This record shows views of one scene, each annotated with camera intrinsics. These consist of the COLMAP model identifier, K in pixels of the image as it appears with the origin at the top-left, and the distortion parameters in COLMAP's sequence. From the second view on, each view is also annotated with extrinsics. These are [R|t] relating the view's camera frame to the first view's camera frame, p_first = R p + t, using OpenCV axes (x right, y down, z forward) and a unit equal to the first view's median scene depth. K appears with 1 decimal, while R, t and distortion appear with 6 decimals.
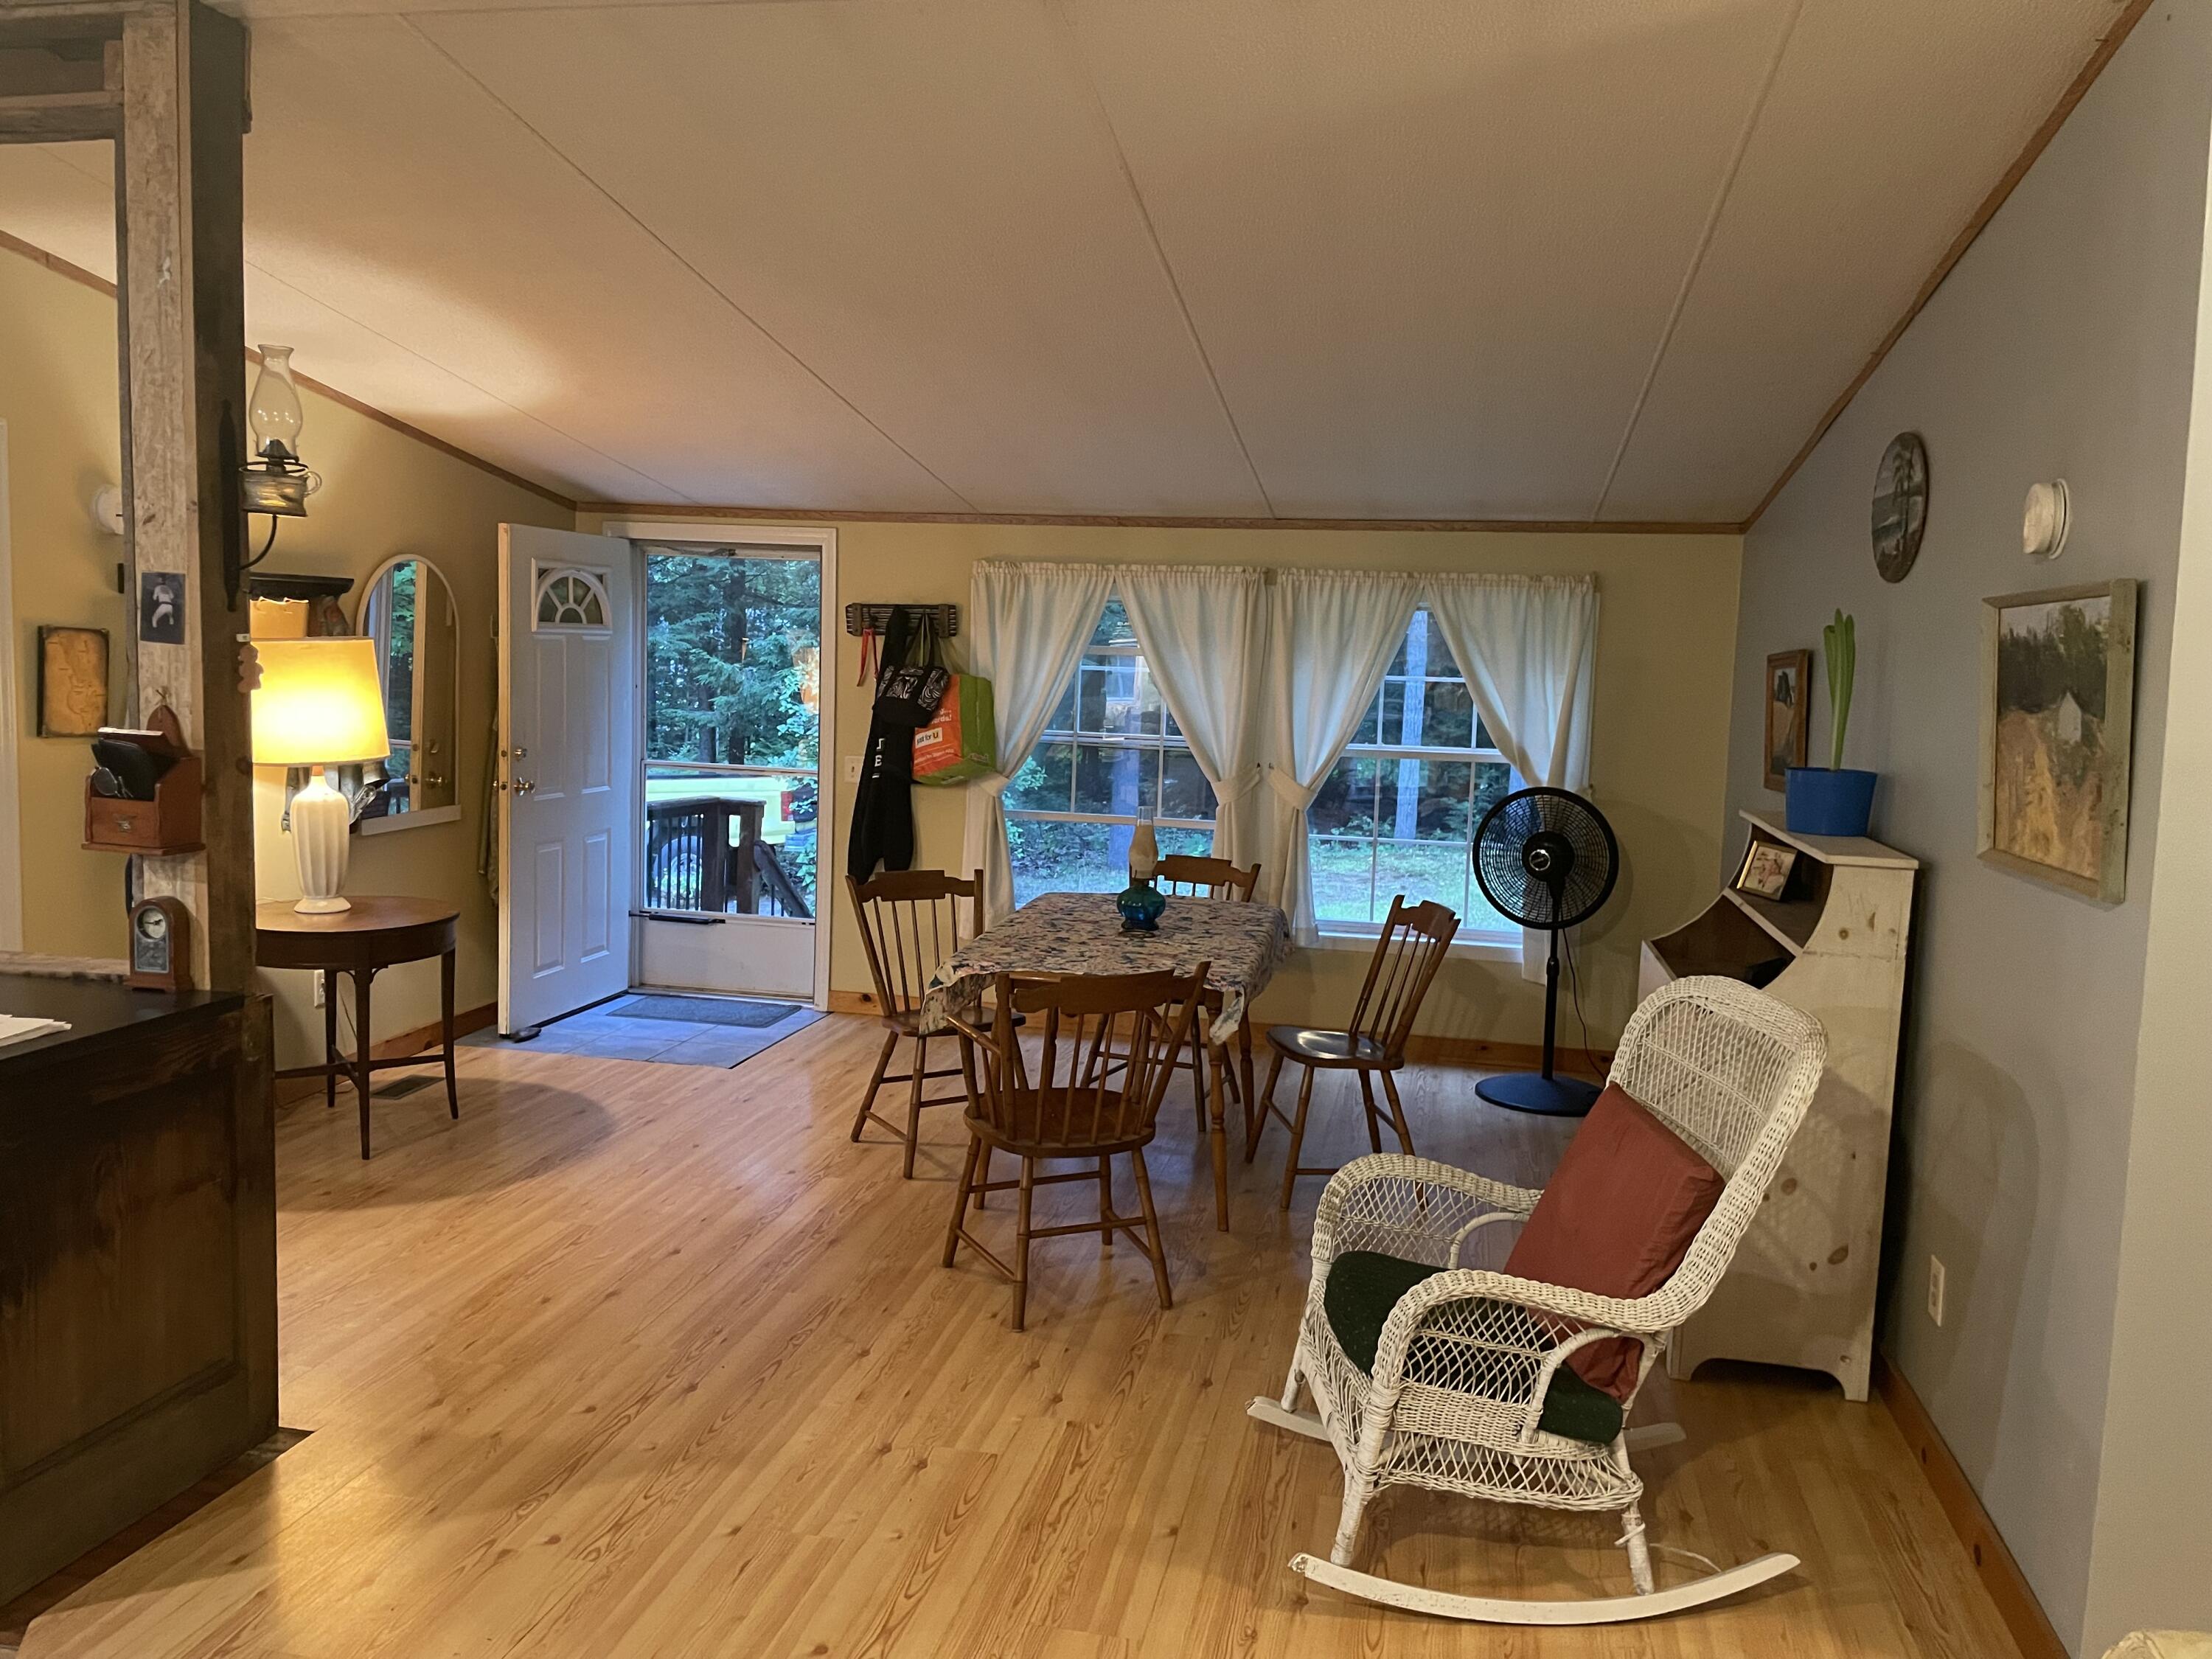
lens RADIAL K [[1680.4, 0, 1108.0], [0, 1680.4, 816.1], [0, 0, 1]] dist [0.073783, -0.094545]
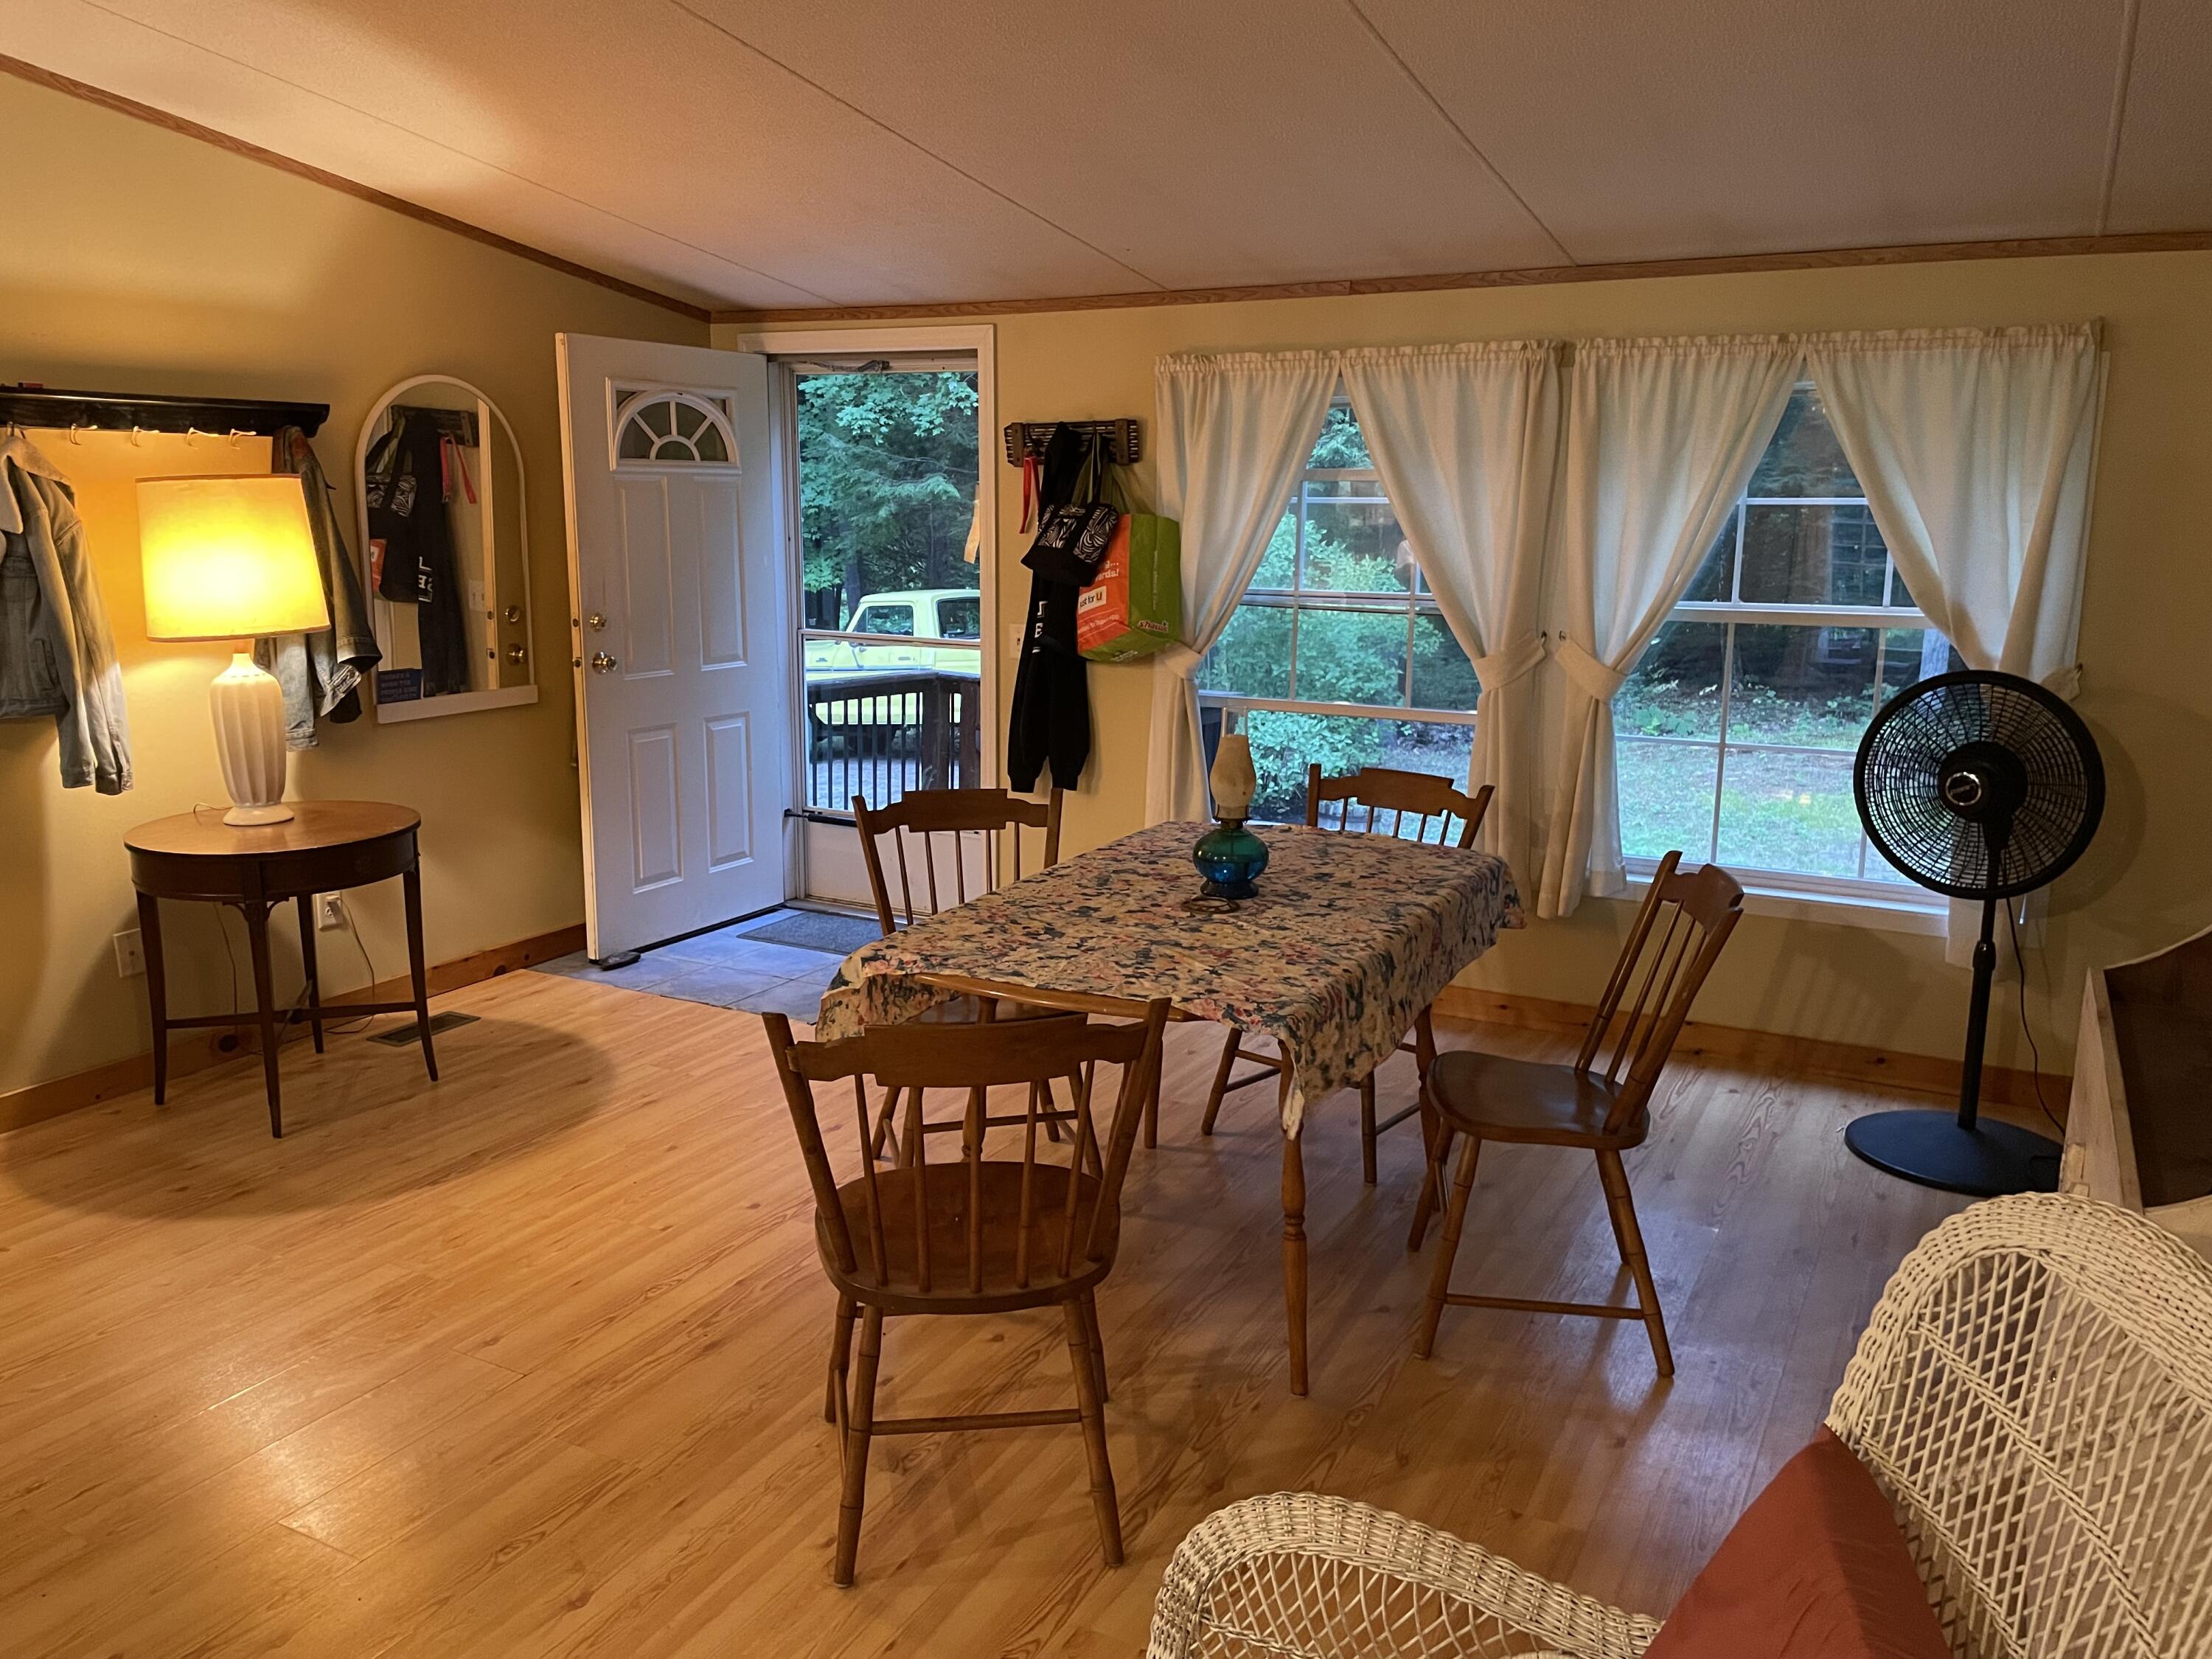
lens RADIAL K [[1680.4, 0, 1094.0], [0, 1680.4, 819.0], [0, 0, 1]] dist [0.073783, -0.094545]
pose [[0.955545, 0.030299, -0.293285, 0.124704], [-0.005545, 0.996377, 0.084870, -0.013099], [0.294794, -0.079471, 0.952251, 0.287547]]
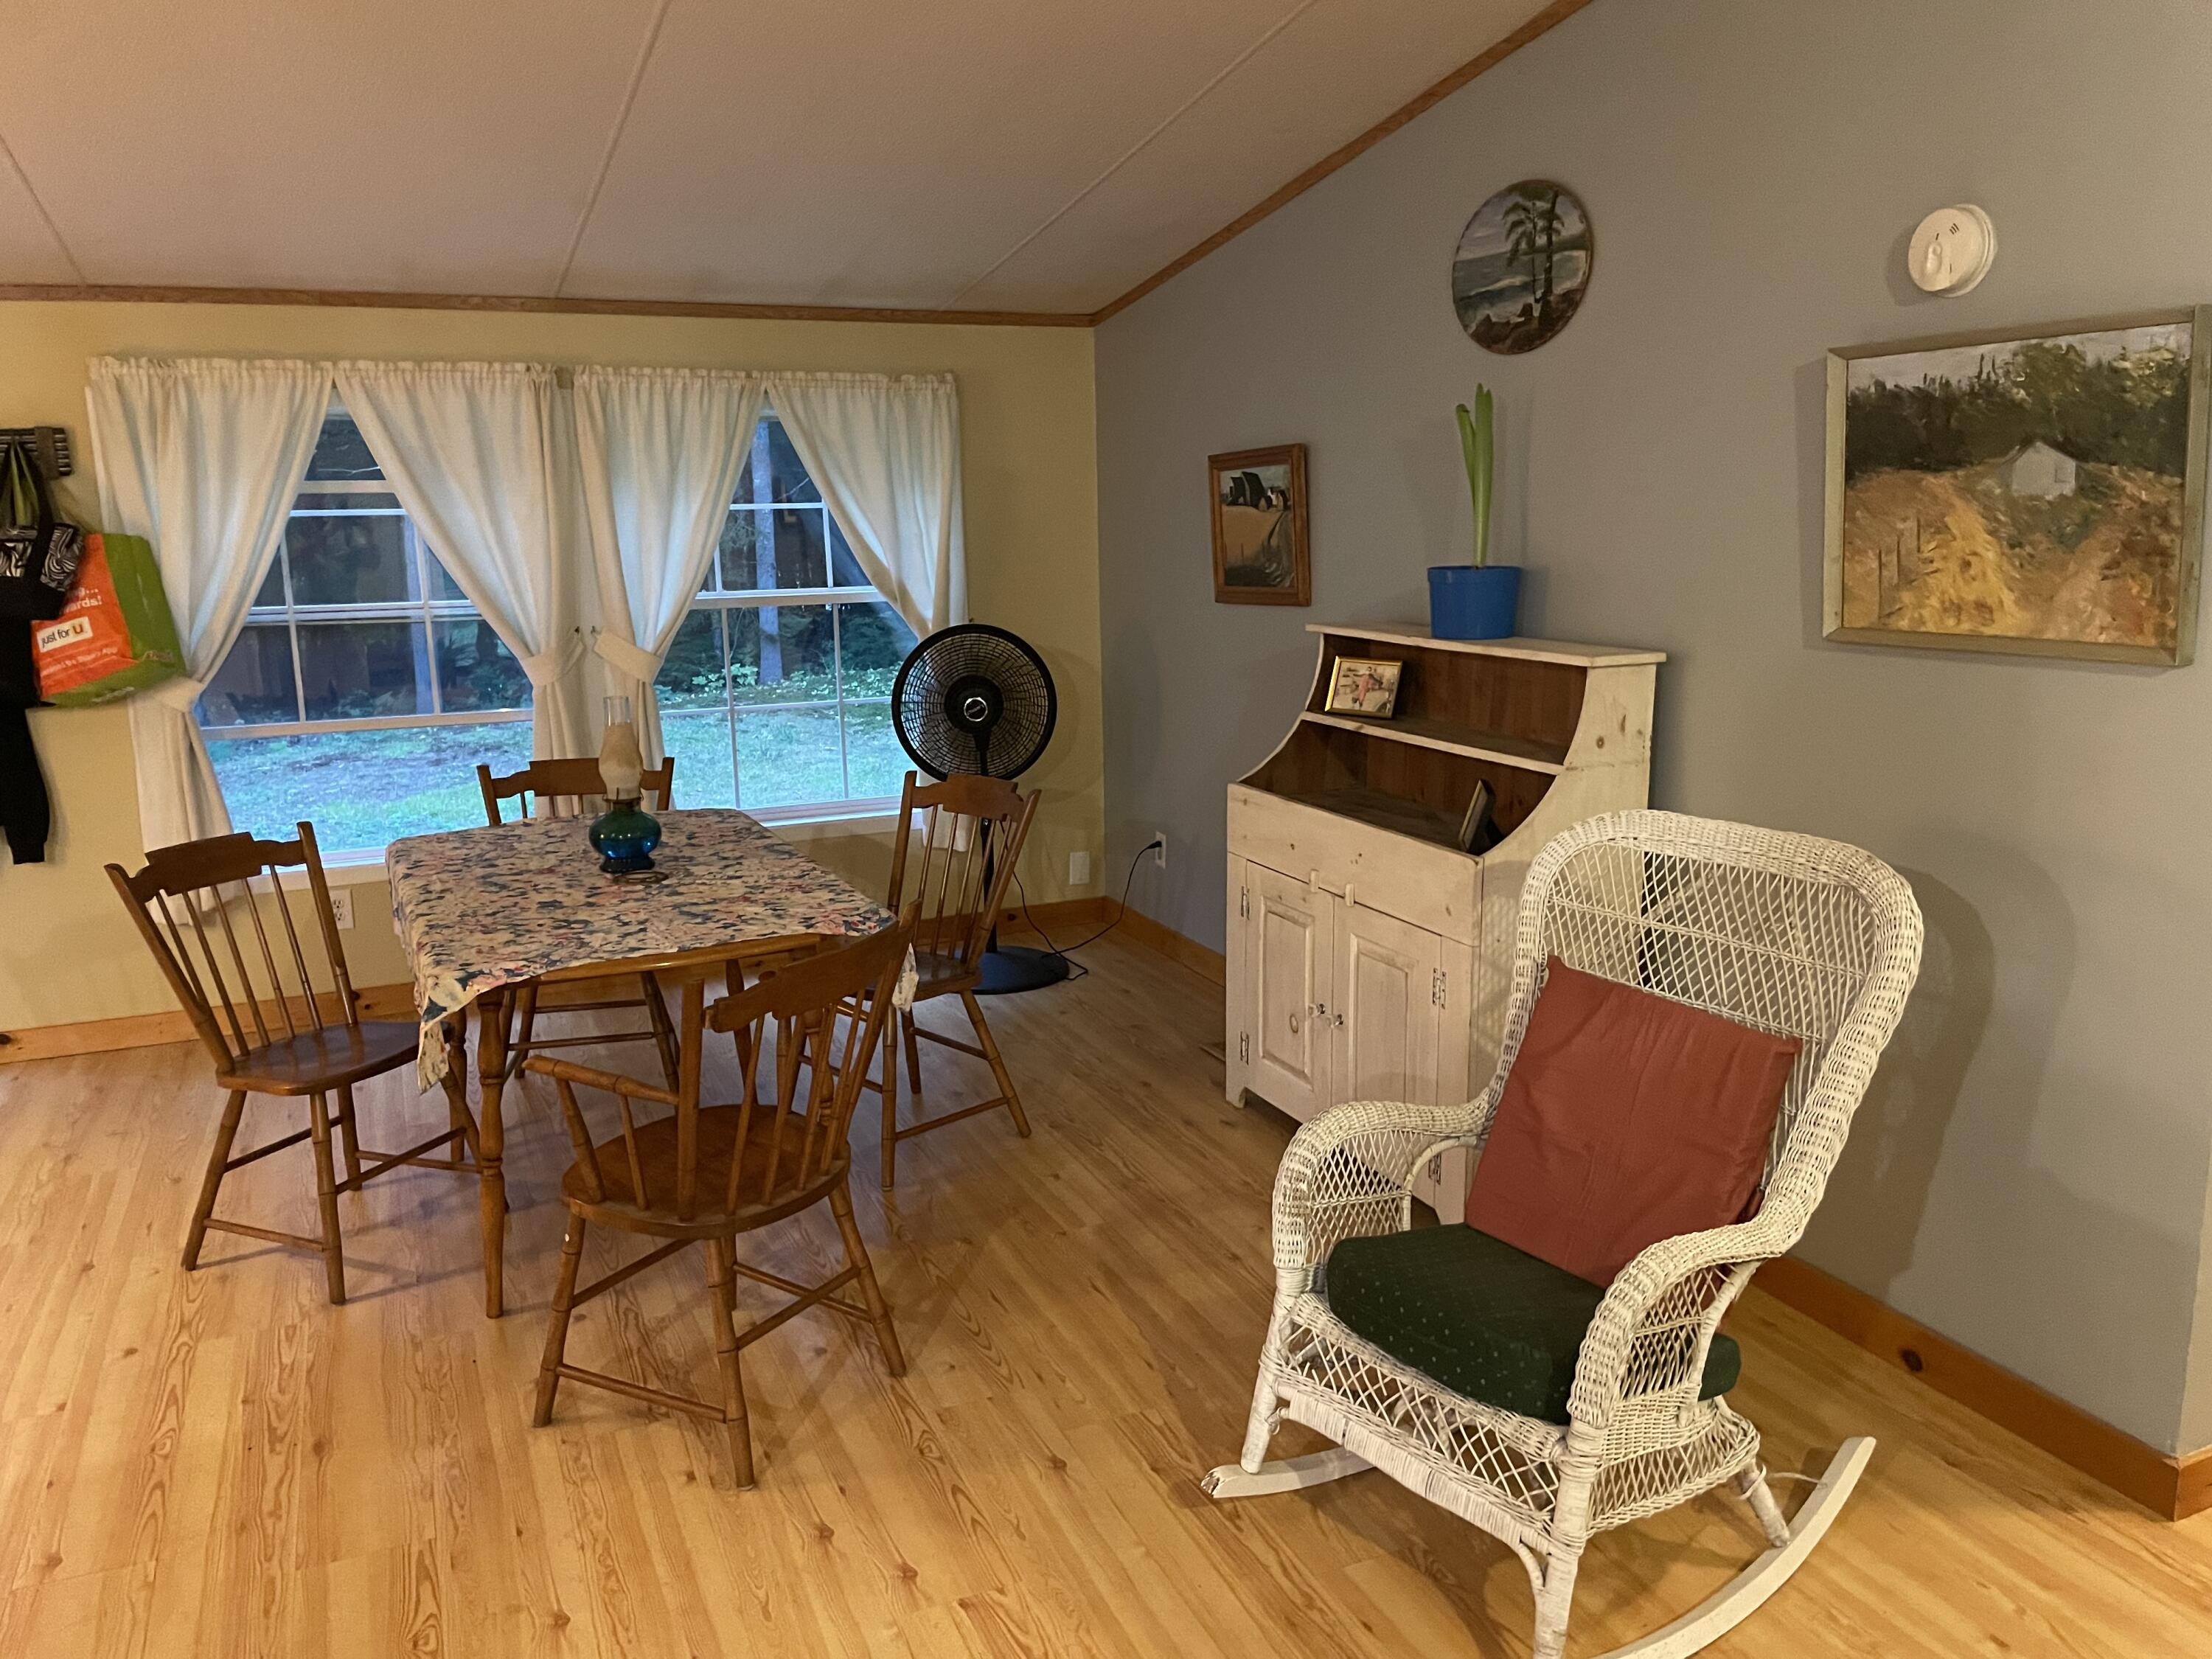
lens RADIAL K [[1680.4, 0, 1120.7], [0, 1680.4, 844.1], [0, 0, 1]] dist [0.073783, -0.094545]
pose [[0.811966, -0.163725, 0.560273, -0.166017], [0.102903, 0.984973, 0.138702, -0.016644], [-0.574563, -0.054967, 0.816613, 0.230663]]
